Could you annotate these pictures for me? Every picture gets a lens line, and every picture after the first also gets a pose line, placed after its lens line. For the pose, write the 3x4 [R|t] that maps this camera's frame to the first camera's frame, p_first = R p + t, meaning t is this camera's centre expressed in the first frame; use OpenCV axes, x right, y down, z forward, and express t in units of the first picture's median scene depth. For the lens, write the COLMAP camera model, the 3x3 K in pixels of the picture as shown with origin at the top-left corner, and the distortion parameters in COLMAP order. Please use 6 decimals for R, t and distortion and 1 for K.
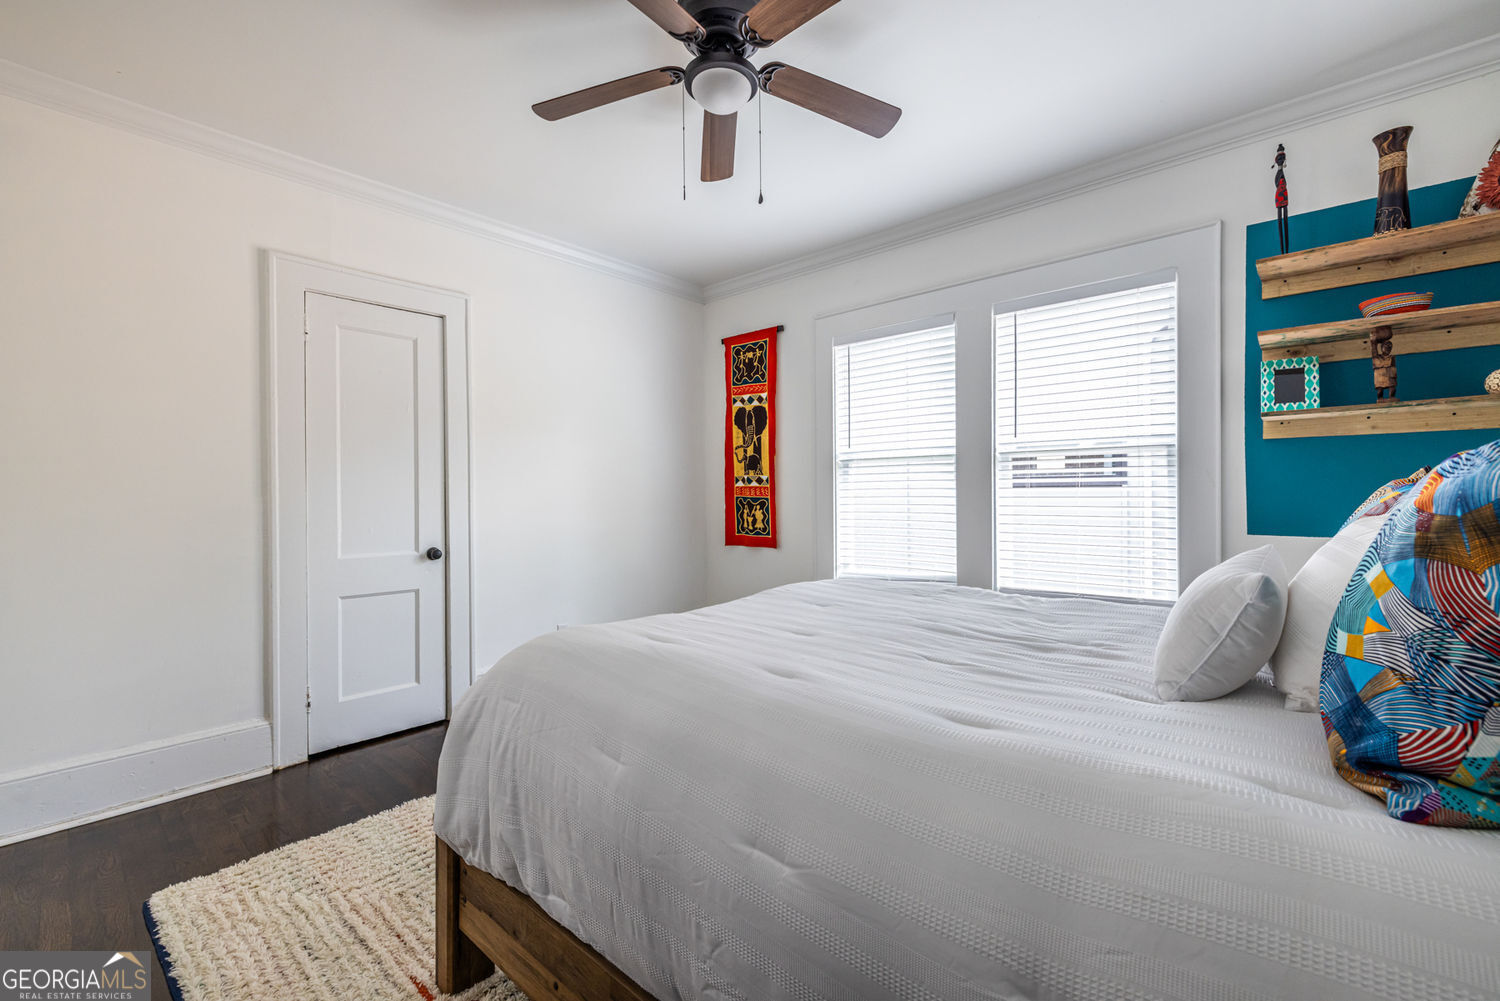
lens RADIAL K [[638.2, 0, 748.2], [0, 638.2, 491.1], [0, 0, 1]] dist [-0.000406, 0.000335]
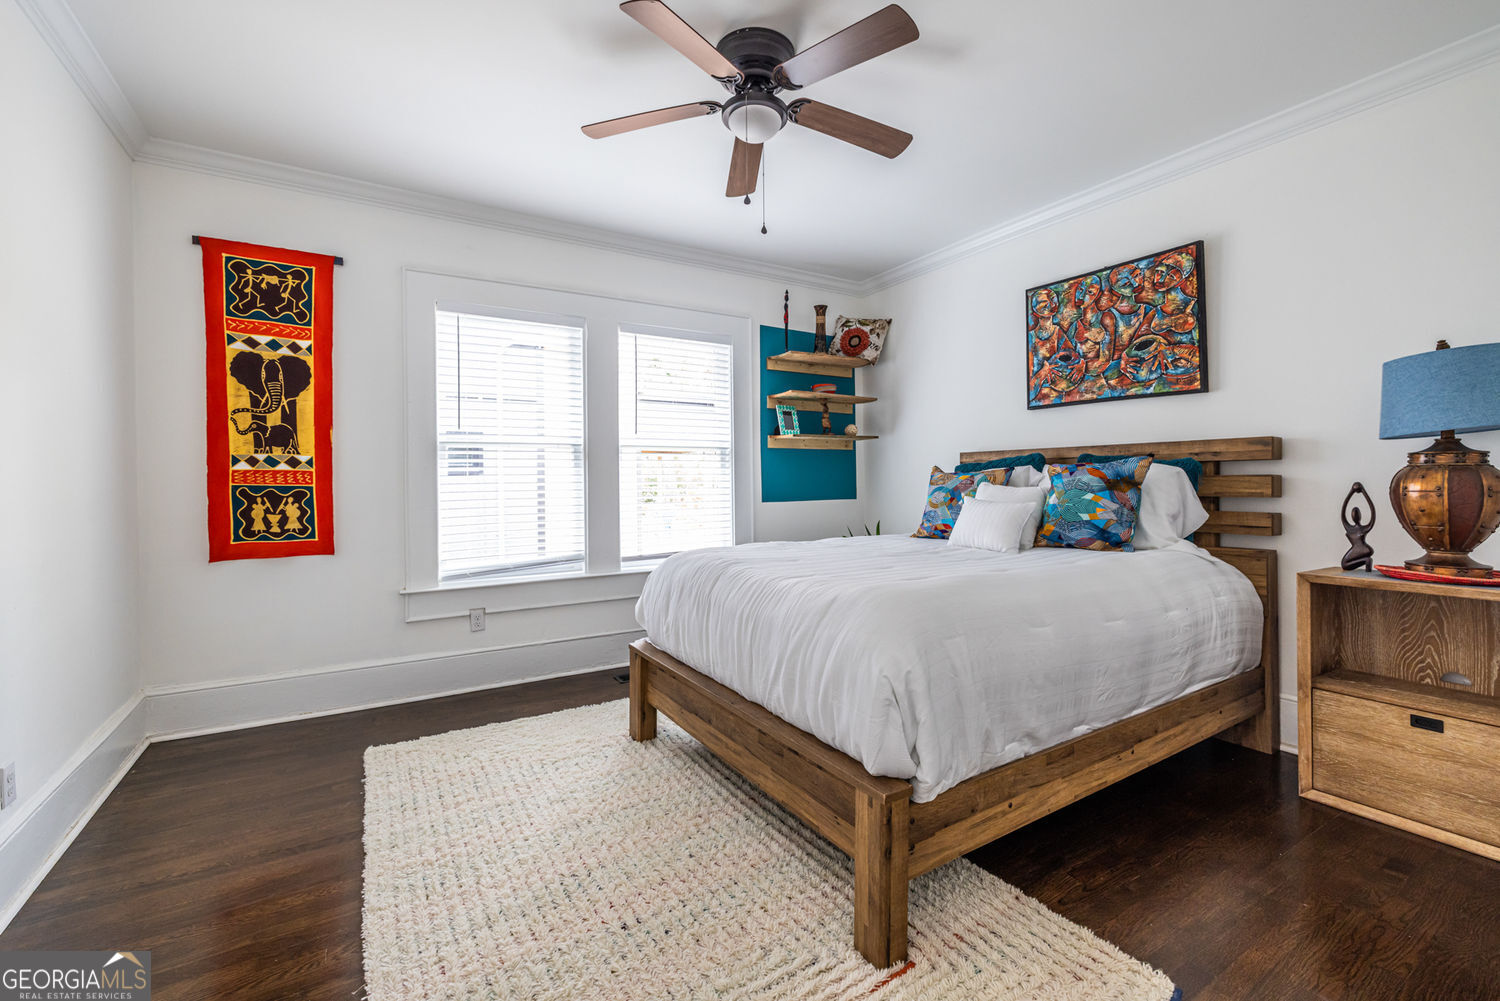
lens RADIAL K [[638.2, 0, 748.2], [0, 638.2, 491.1], [0, 0, 1]] dist [-0.000406, 0.000335]
pose [[0.272032, -0.014571, 0.962178, -0.527417], [0.005344, 0.999893, 0.013632, 0.008566], [-0.962273, 0.001433, 0.272081, 0.320955]]
